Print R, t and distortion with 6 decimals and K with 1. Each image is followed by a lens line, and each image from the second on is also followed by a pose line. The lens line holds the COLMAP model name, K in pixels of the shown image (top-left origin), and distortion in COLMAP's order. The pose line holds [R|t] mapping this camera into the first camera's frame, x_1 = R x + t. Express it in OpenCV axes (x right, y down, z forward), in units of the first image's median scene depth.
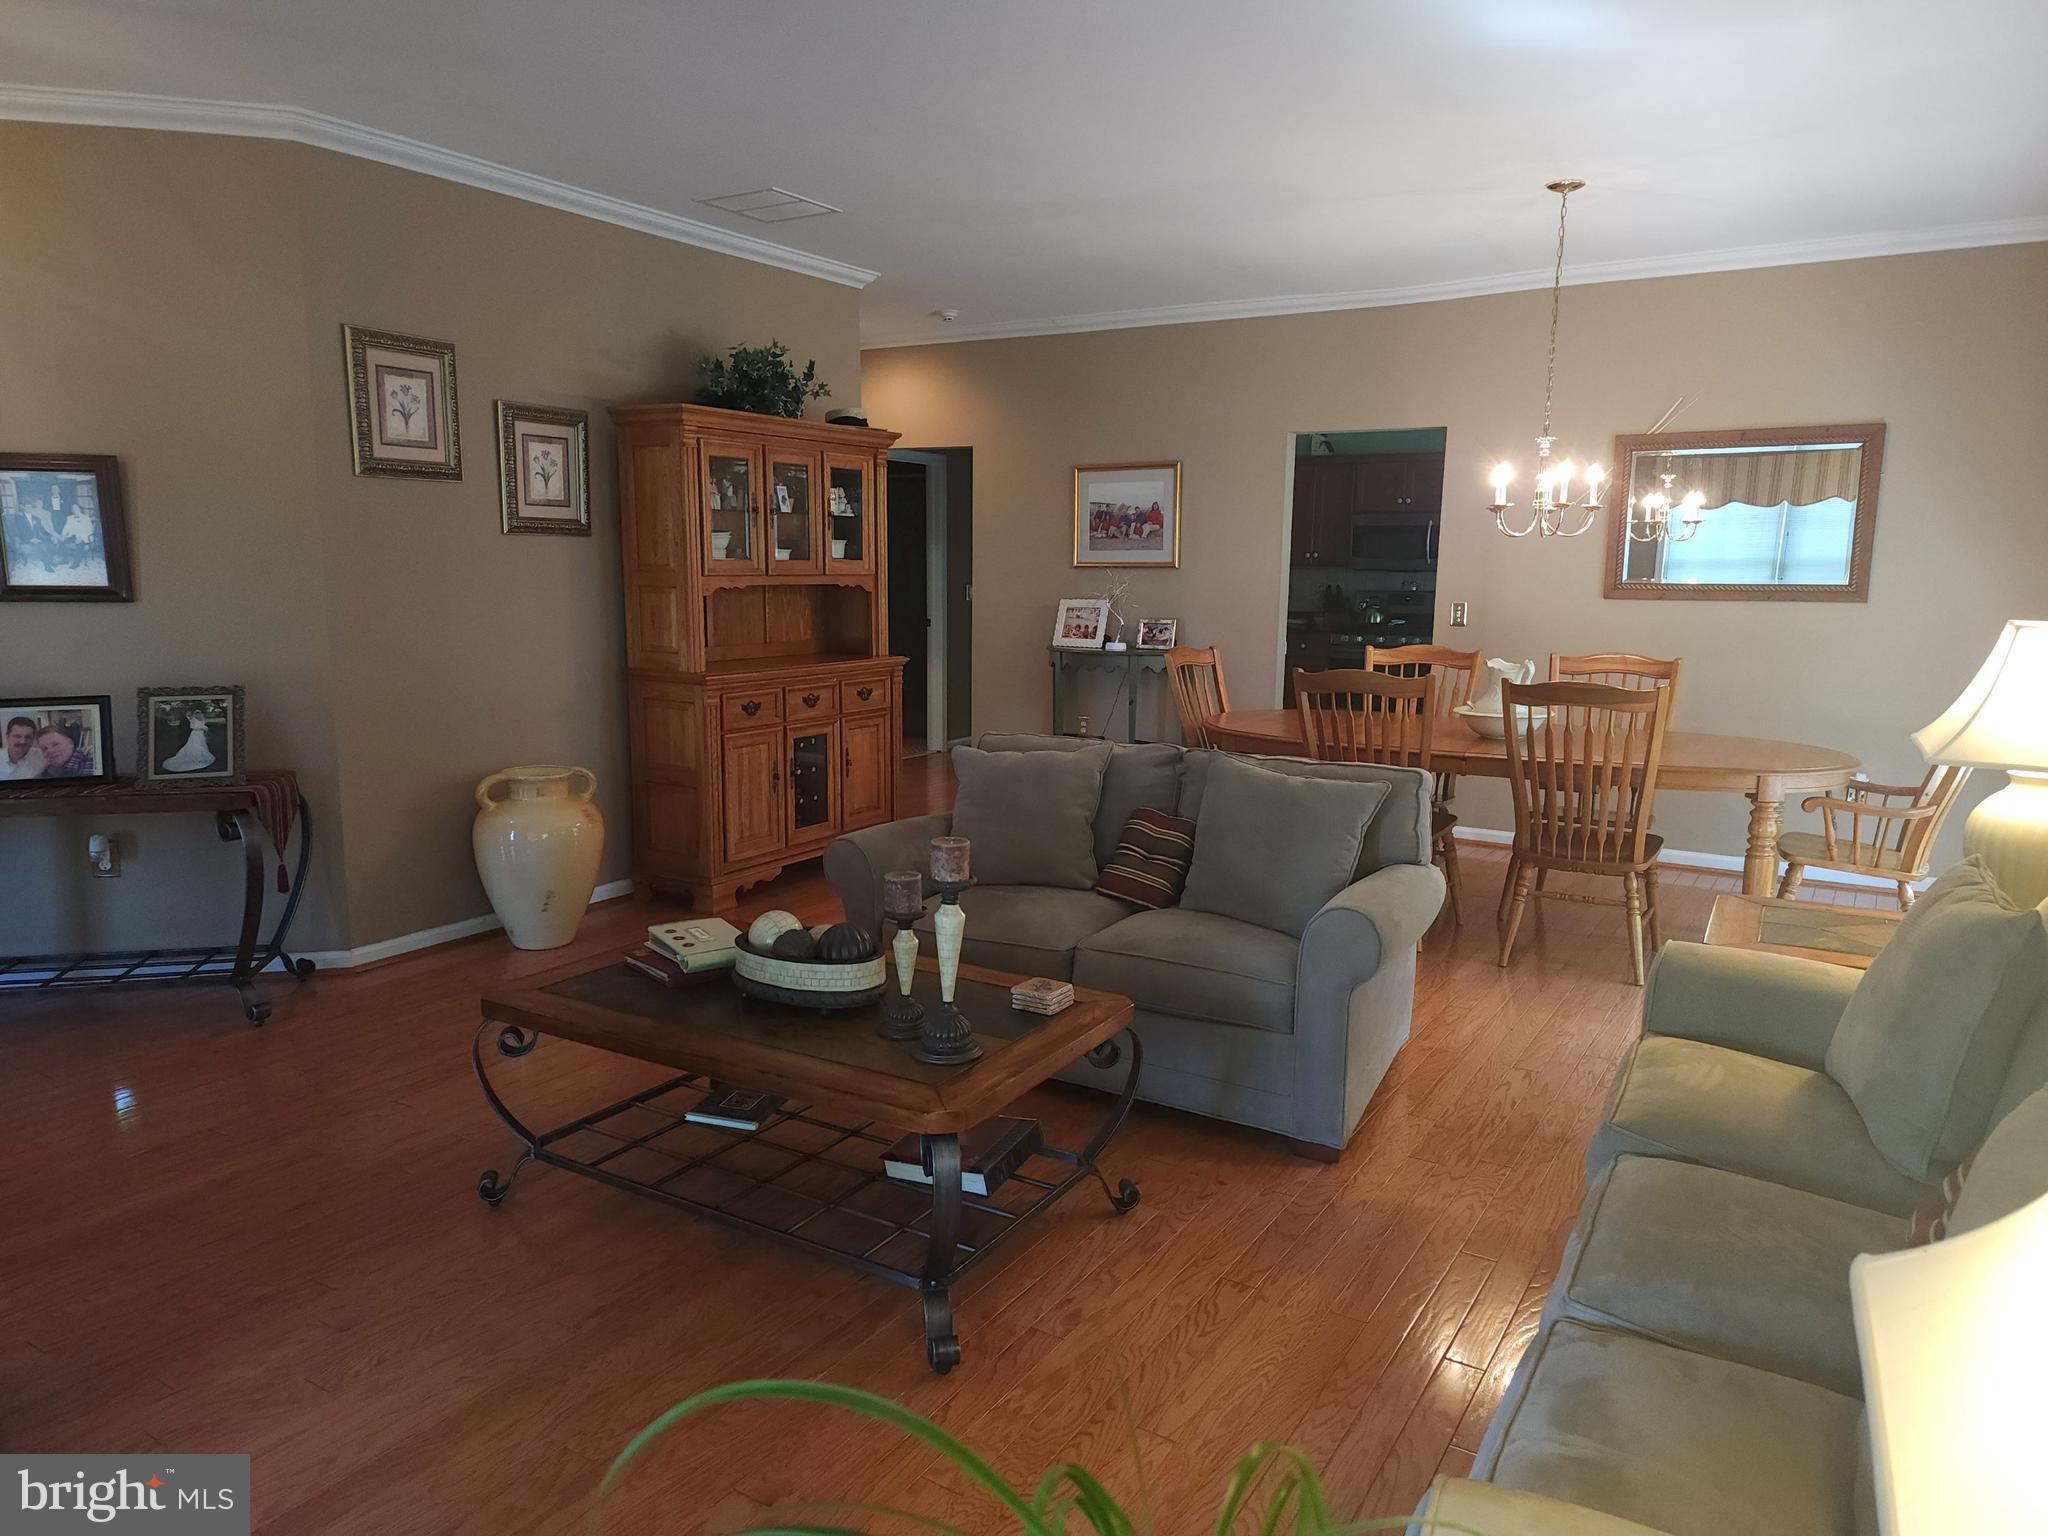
lens RADIAL K [[1357.2, 0, 1021.8], [0, 1357.2, 798.8], [0, 0, 1]] dist [0.059439, -0.058990]
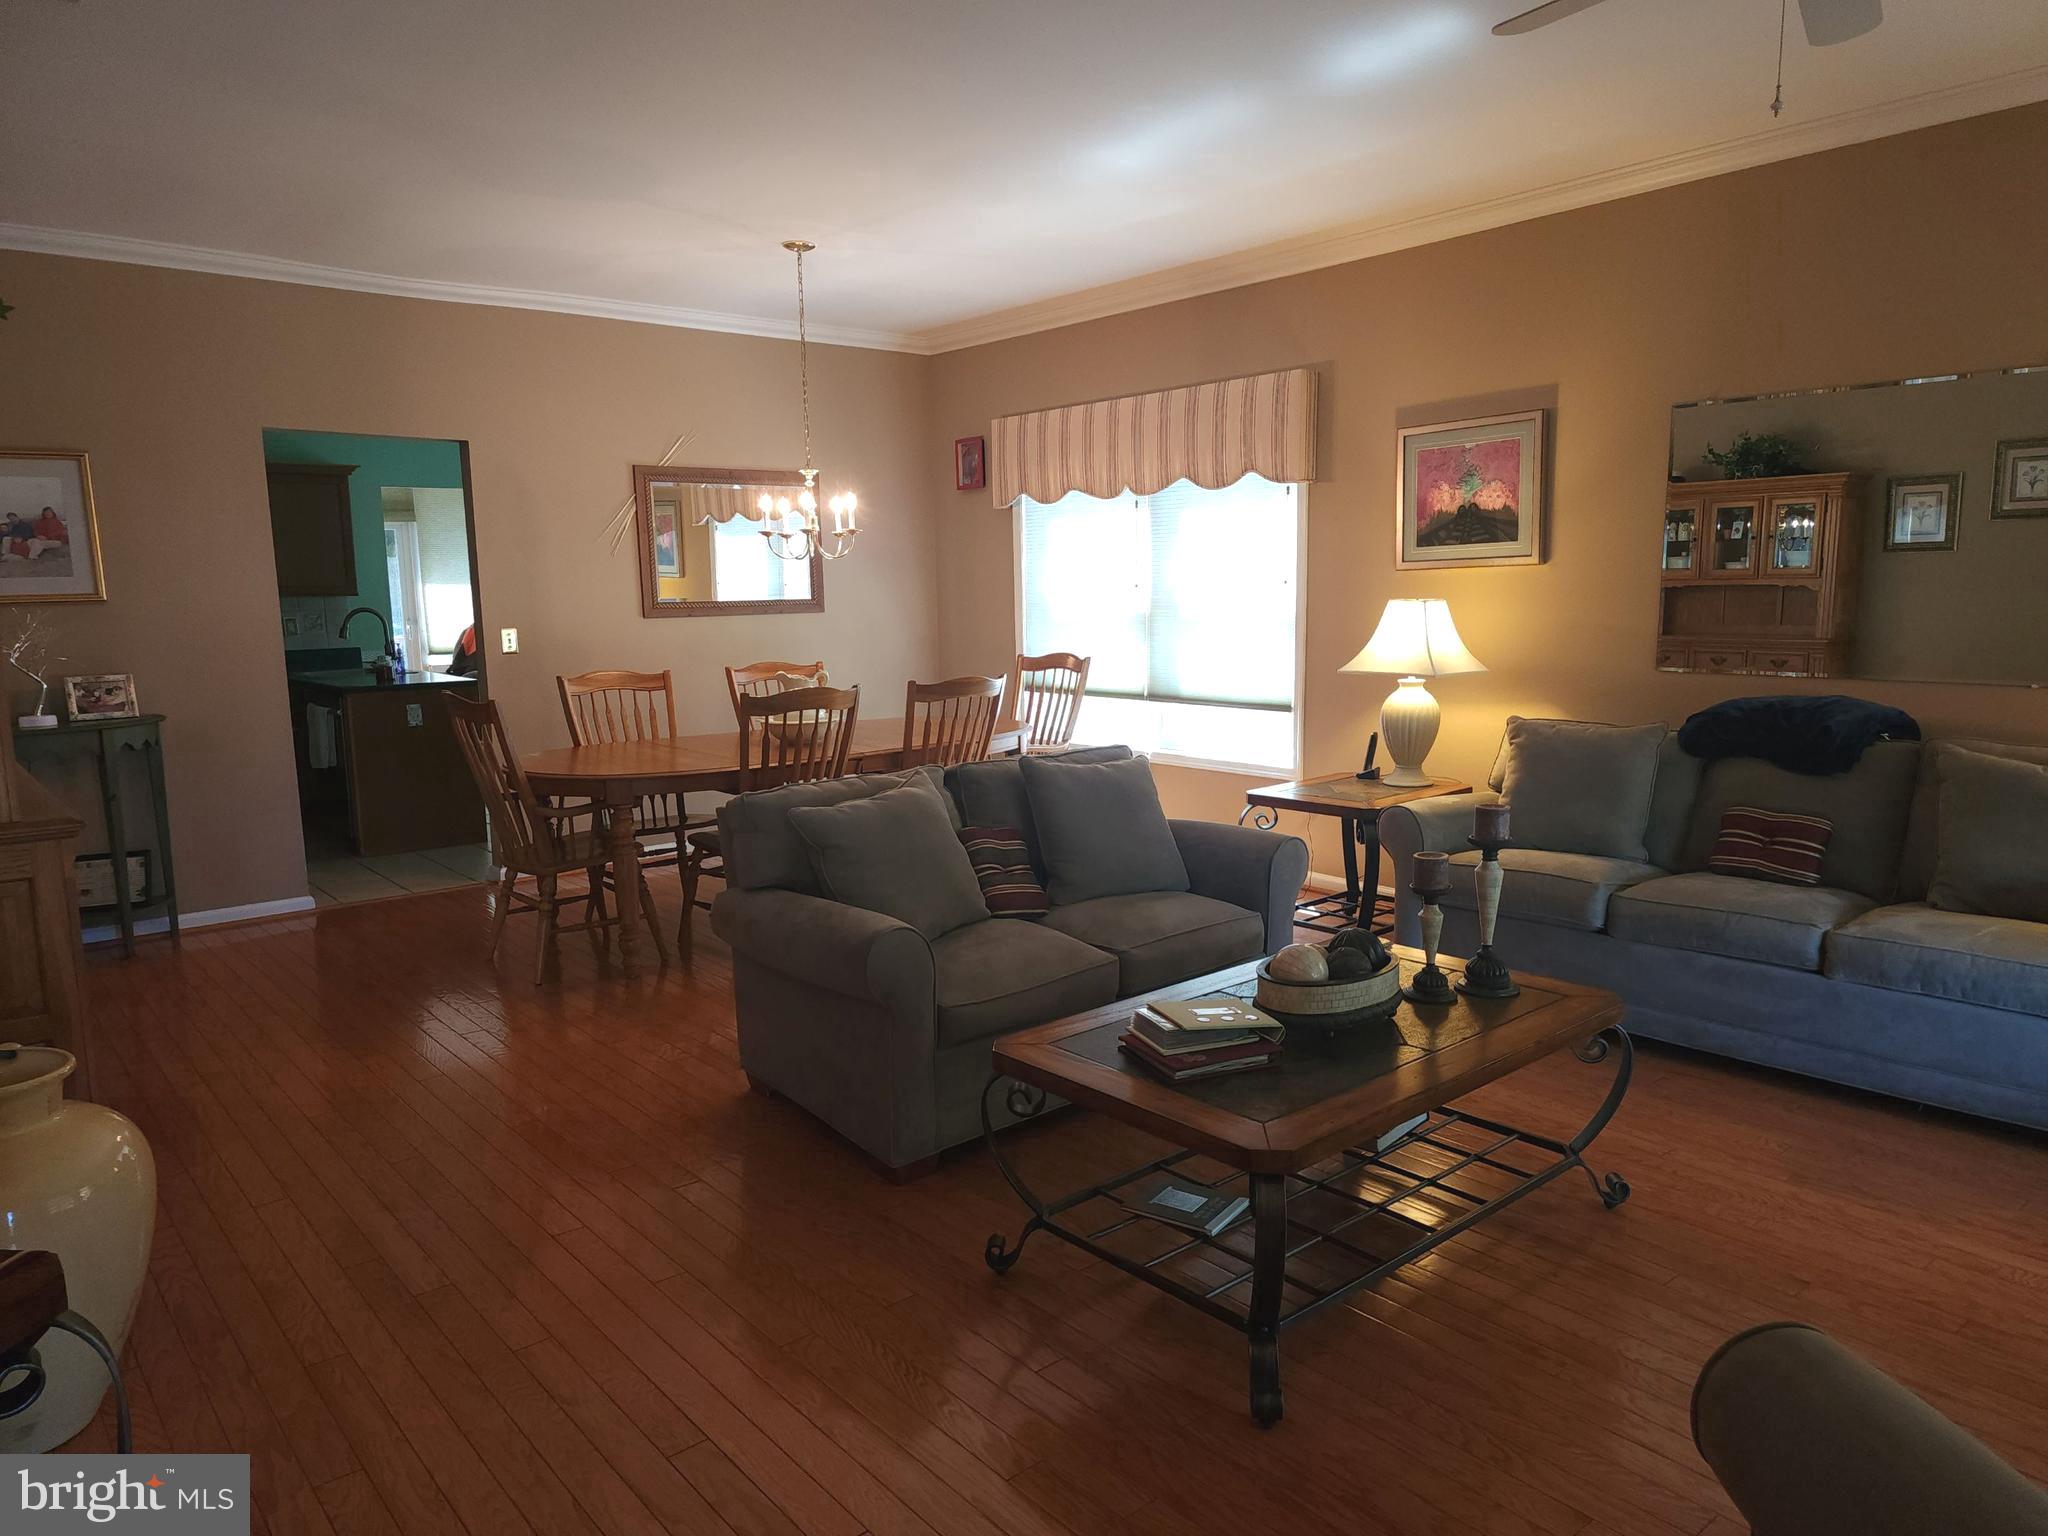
lens RADIAL K [[1380.8, 0, 1037.8], [0, 1380.8, 776.4], [0, 0, 1]] dist [0.083318, -0.072702]
pose [[0.303667, -0.150312, 0.940847, -0.662807], [0.186454, 0.977759, 0.096029, -0.093177], [-0.934356, 0.146264, 0.324939, 0.493265]]
